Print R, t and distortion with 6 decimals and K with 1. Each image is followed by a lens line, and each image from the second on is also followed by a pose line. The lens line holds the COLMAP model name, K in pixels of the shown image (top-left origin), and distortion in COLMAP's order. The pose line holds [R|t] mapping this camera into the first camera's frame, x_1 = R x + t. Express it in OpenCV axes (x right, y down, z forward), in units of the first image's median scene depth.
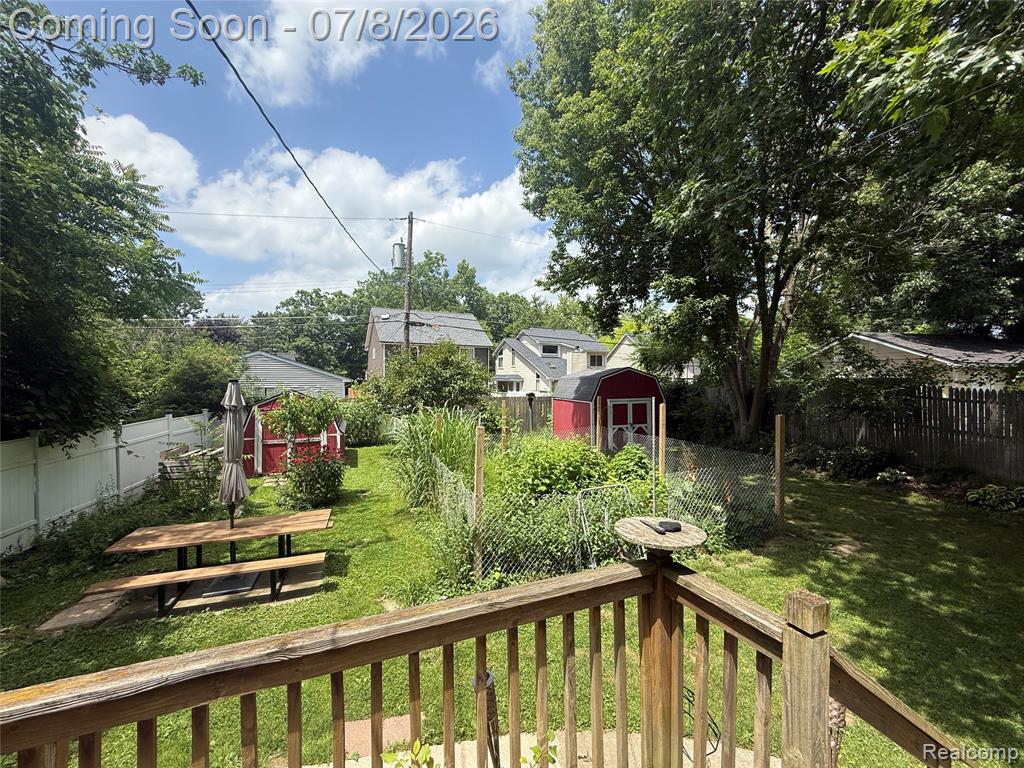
lens RADIAL K [[407.7, 0, 514.1], [0, 407.7, 382.8], [0, 0, 1]] dist [-0.002806, 0.000005]
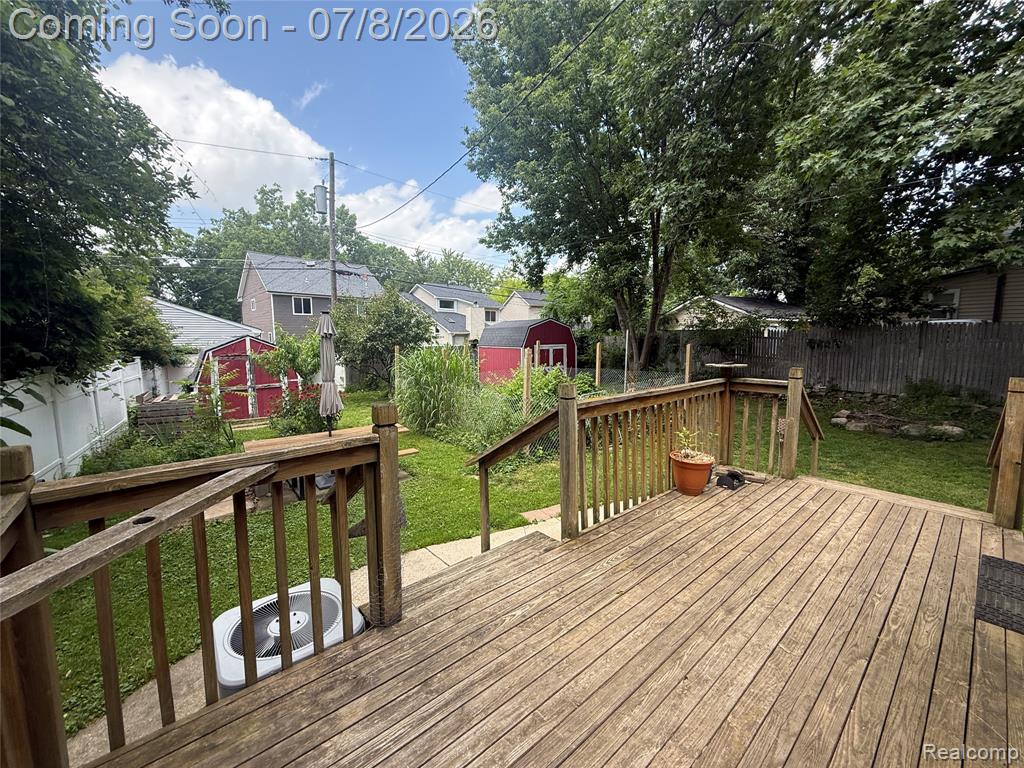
lens RADIAL K [[407.7, 0, 512.3], [0, 407.7, 382.1], [0, 0, 1]] dist [-0.002806, 0.000005]
pose [[0.952036, -0.036549, 0.303795, -0.185347], [0.005985, 0.994875, 0.100937, 0.026775], [-0.305927, -0.094278, 0.947375, -0.103407]]
